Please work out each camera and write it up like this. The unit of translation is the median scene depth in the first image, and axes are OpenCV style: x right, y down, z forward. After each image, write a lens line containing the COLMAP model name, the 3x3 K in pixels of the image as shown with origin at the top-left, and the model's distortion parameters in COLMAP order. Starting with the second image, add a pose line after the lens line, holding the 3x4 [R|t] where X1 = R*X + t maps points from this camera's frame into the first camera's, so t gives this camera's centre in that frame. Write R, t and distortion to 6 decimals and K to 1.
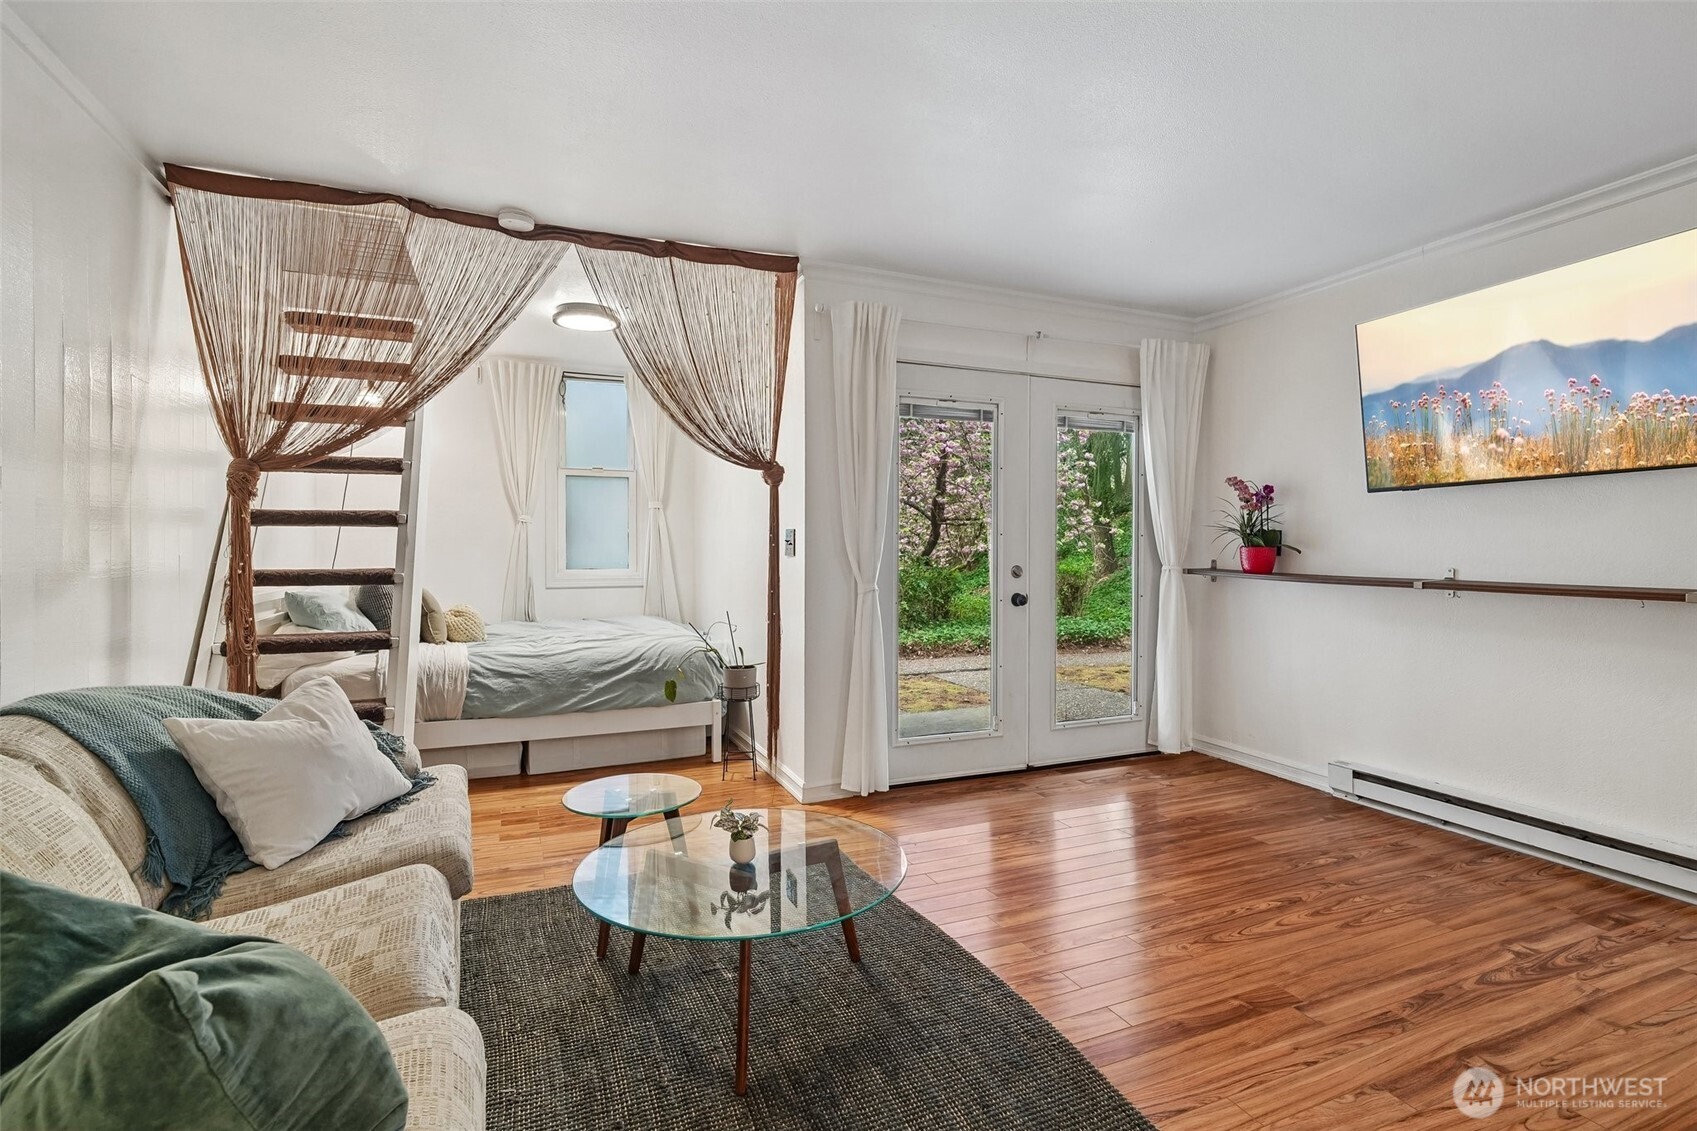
lens RADIAL K [[797.1, 0, 854.8], [0, 797.1, 548.0], [0, 0, 1]] dist [-0.000762, -0.000160]
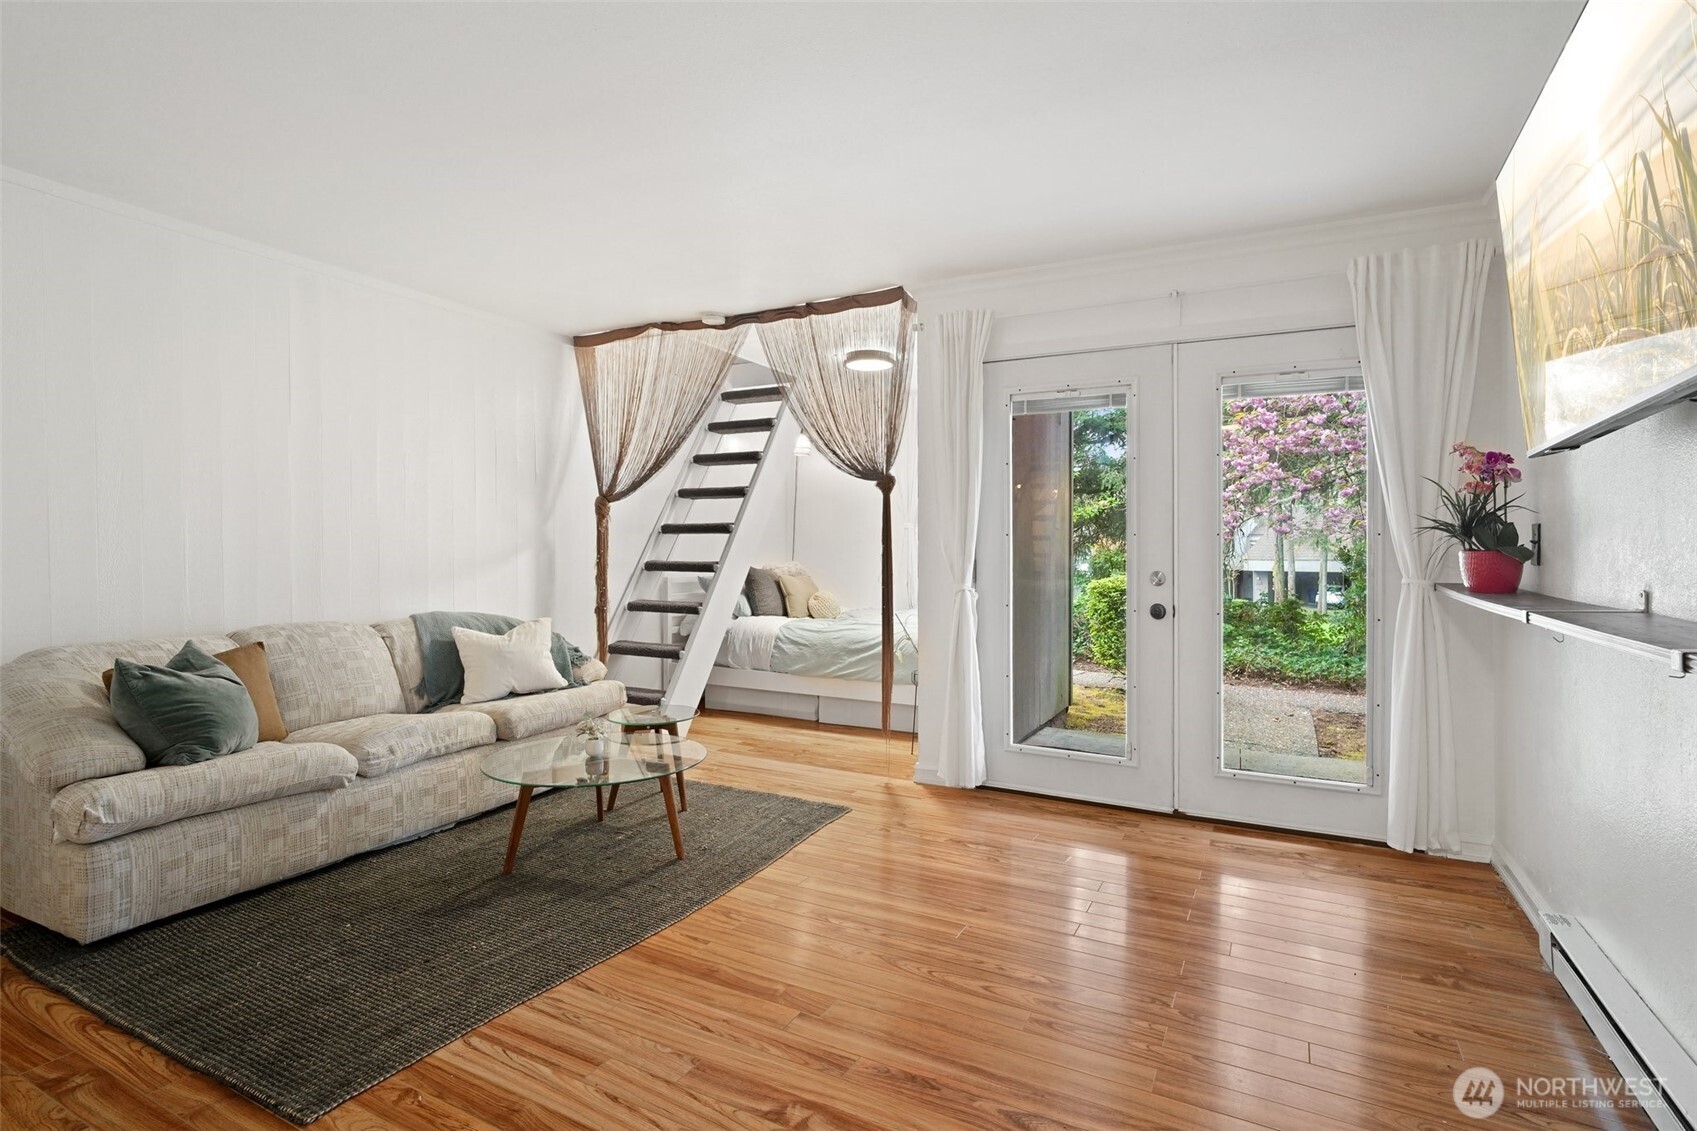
lens RADIAL K [[818.9, 0, 871.4], [0, 818.9, 562.9], [0, 0, 1]] dist [-0.001540, 0.000628]
pose [[0.639434, 0.016034, -0.768679, 0.781111], [-0.007570, 0.999865, 0.014559, 0.003632], [0.768809, -0.003491, 0.639469, 0.240694]]
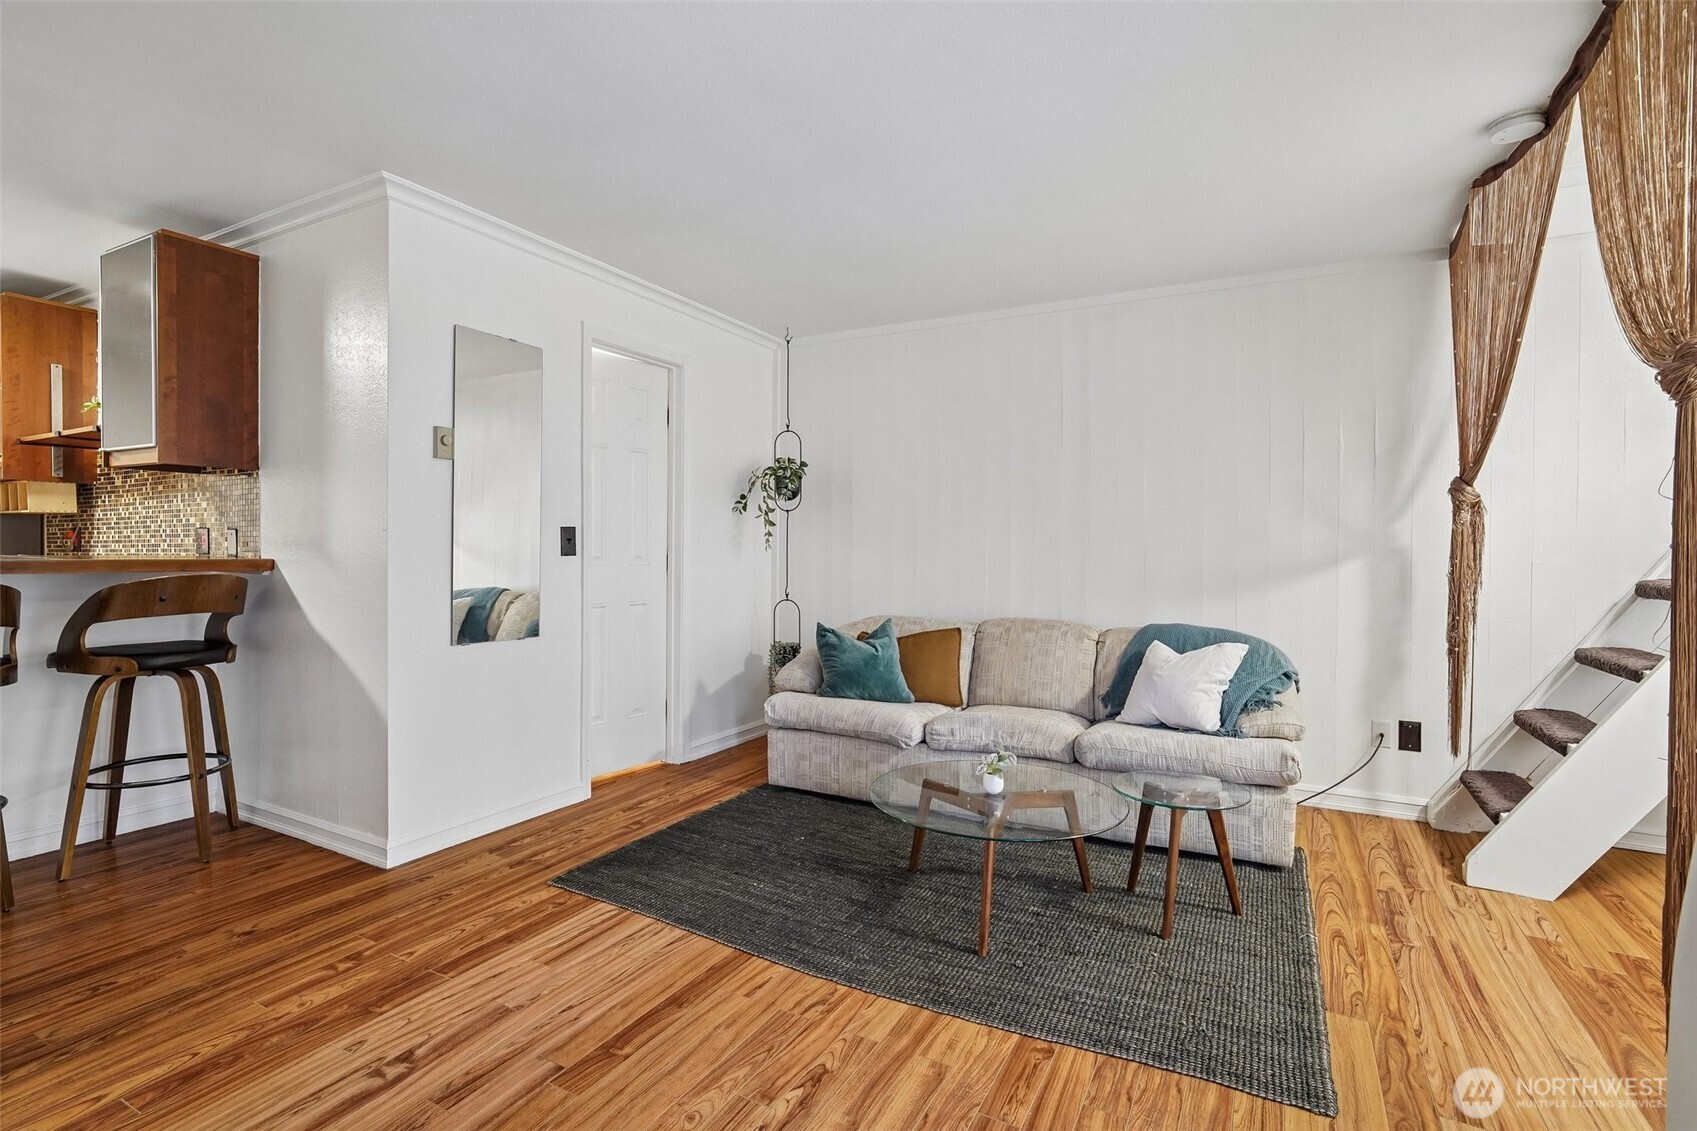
lens RADIAL K [[787.8, 0, 848.5], [0, 787.8, 565.5], [0, 0, 1]] dist [-0.015799, -0.000119]
pose [[-0.781240, 0.002035, -0.624228, 0.477807], [-0.009788, 0.999832, 0.015511, 0.005602], [0.624154, 0.018228, -0.781088, 1.053006]]
